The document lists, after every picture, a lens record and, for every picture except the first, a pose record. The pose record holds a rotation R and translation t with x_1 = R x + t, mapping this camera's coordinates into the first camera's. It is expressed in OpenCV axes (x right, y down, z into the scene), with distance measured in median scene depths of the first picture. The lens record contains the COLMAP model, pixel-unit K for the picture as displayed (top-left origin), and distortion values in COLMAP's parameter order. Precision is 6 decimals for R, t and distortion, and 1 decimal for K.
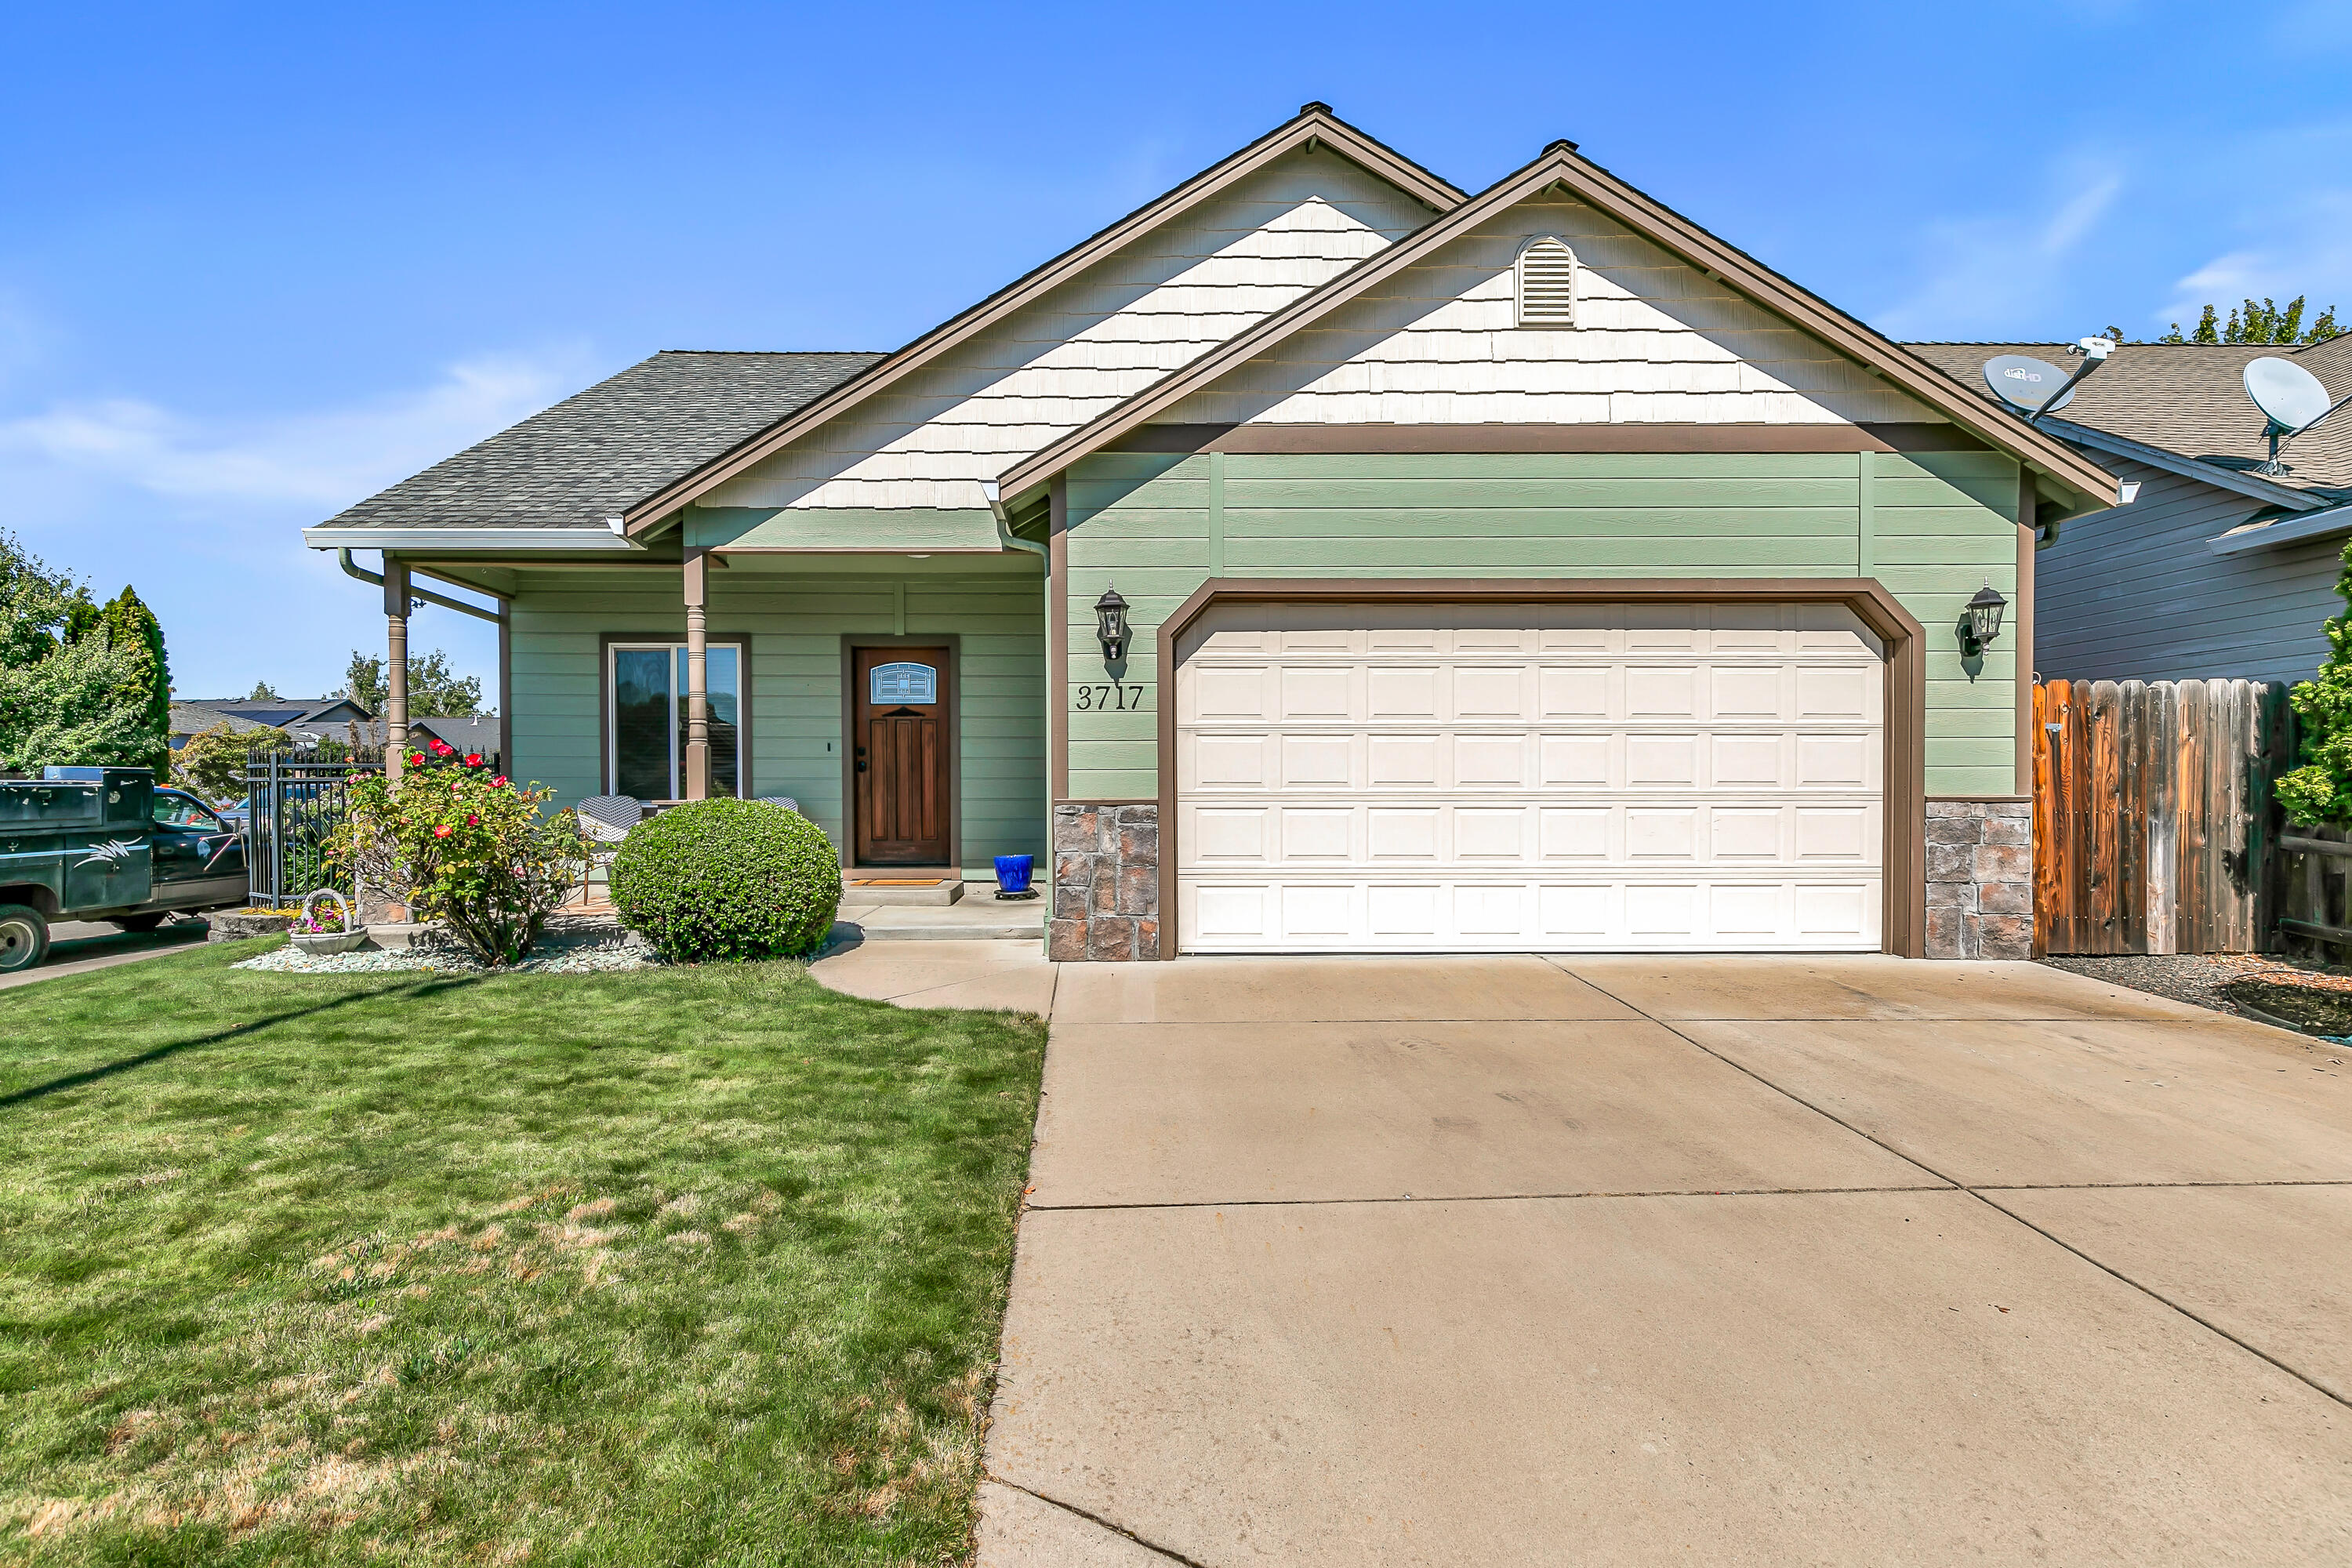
lens RADIAL K [[1077.4, 0, 1095.3], [0, 1077.4, 814.2], [0, 0, 1]] dist [0.013316, -0.001620]
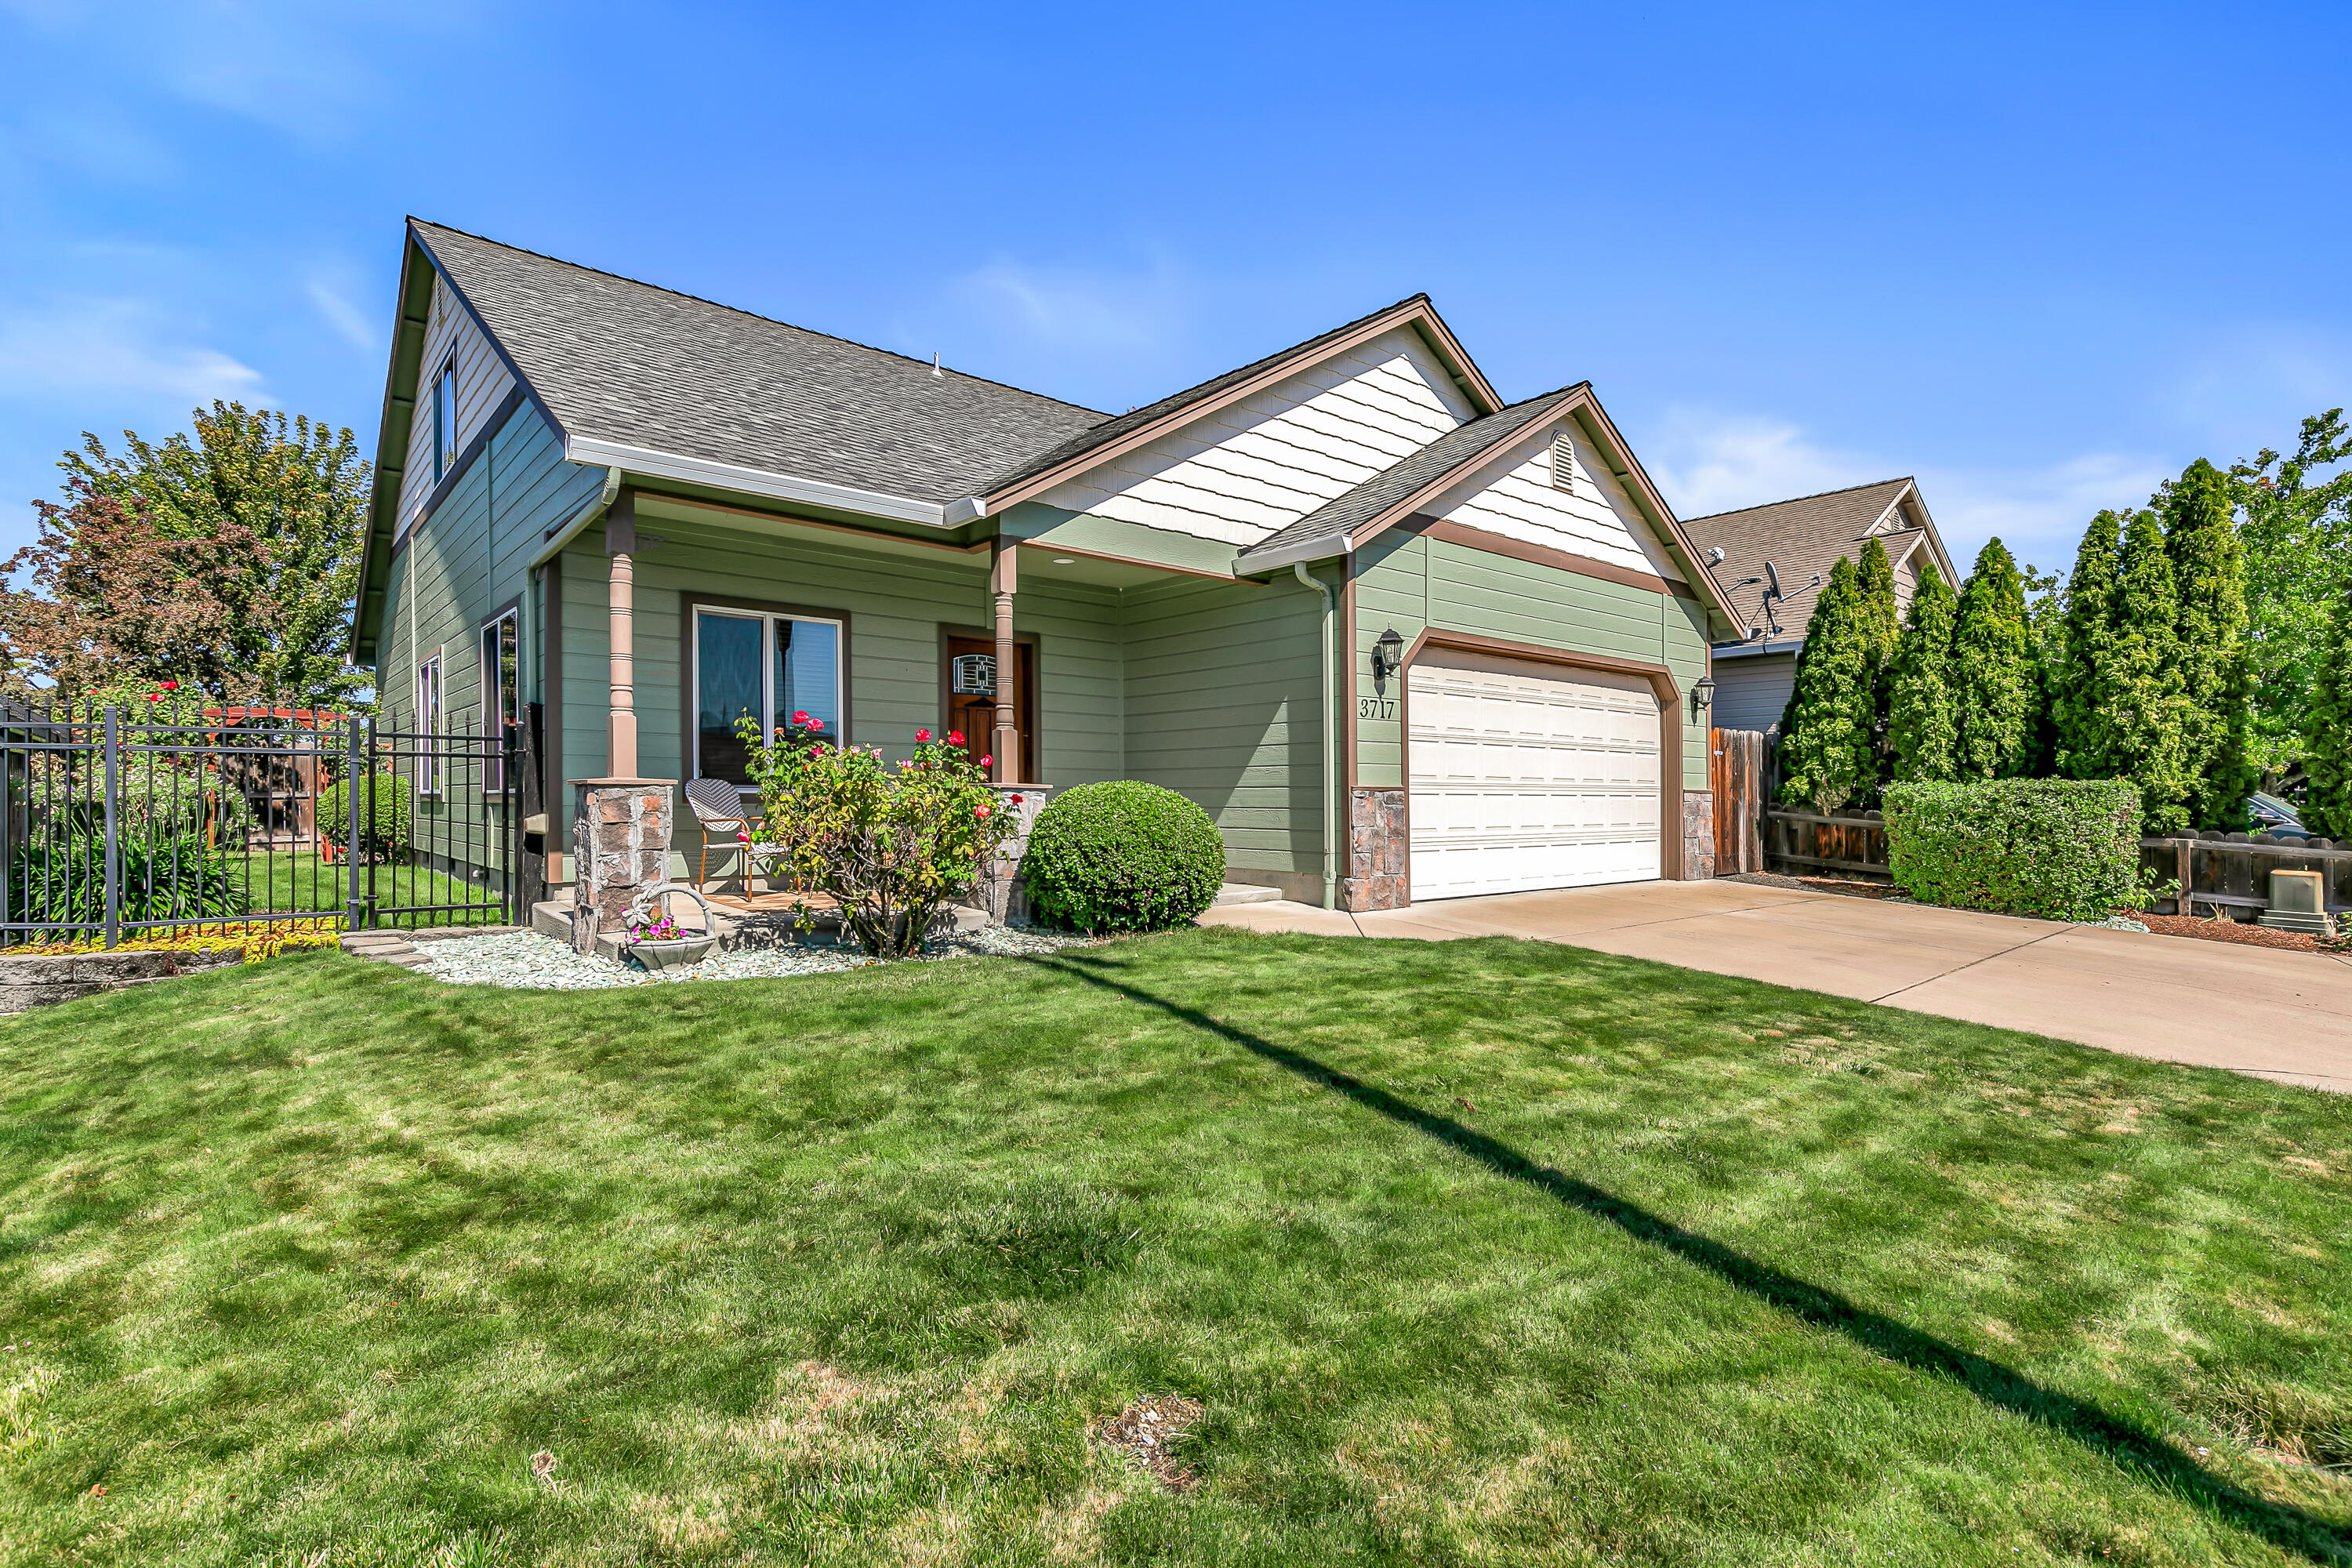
lens RADIAL K [[1077.4, 0, 1164.5], [0, 1077.4, 784.5], [0, 0, 1]] dist [0.013316, -0.001620]
pose [[0.788394, 0.011836, 0.615057, -0.962196], [0.005593, 0.999636, -0.026405, 0.016685], [-0.615145, 0.024257, 0.788041, 0.119510]]
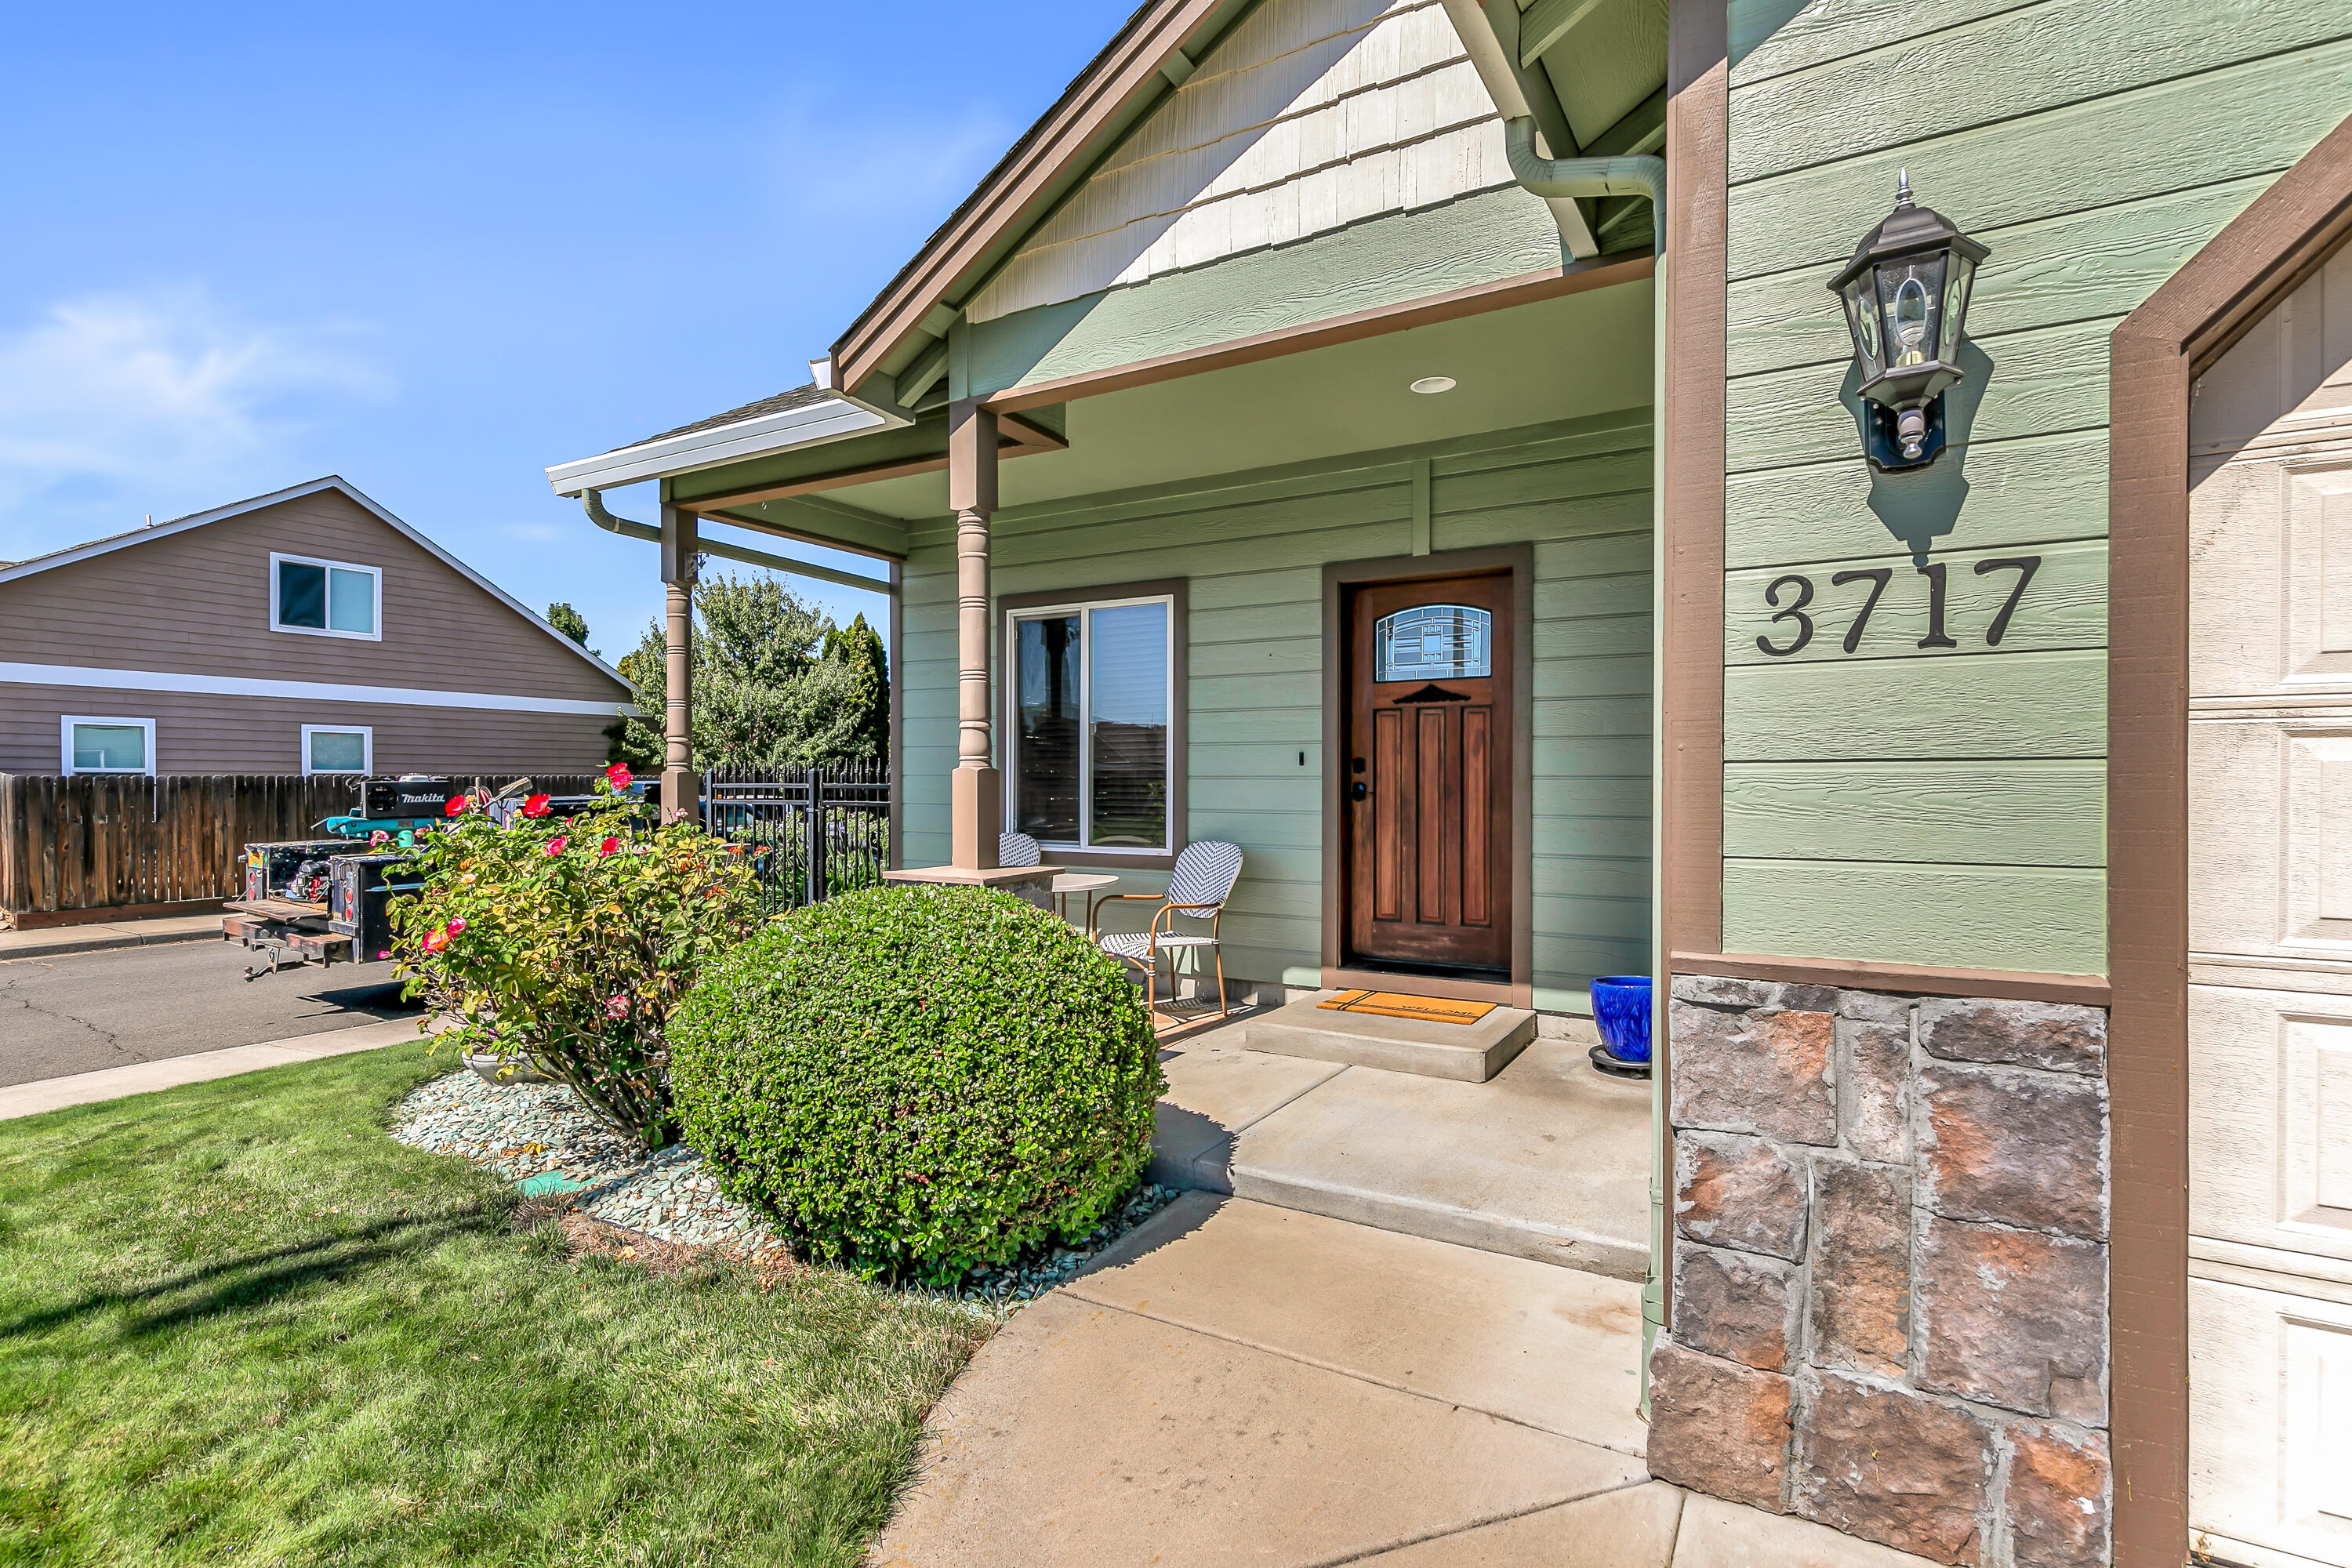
lens RADIAL K [[1111.8, 0, 1166.6], [0, 1111.8, 791.3], [0, 0, 1]] dist [0.004354, -0.000552]
pose [[0.858124, 0.008226, -0.513376, 0.000826], [-0.015949, 0.999816, -0.010638, -0.052023], [0.513194, 0.017317, 0.858098, 0.627791]]
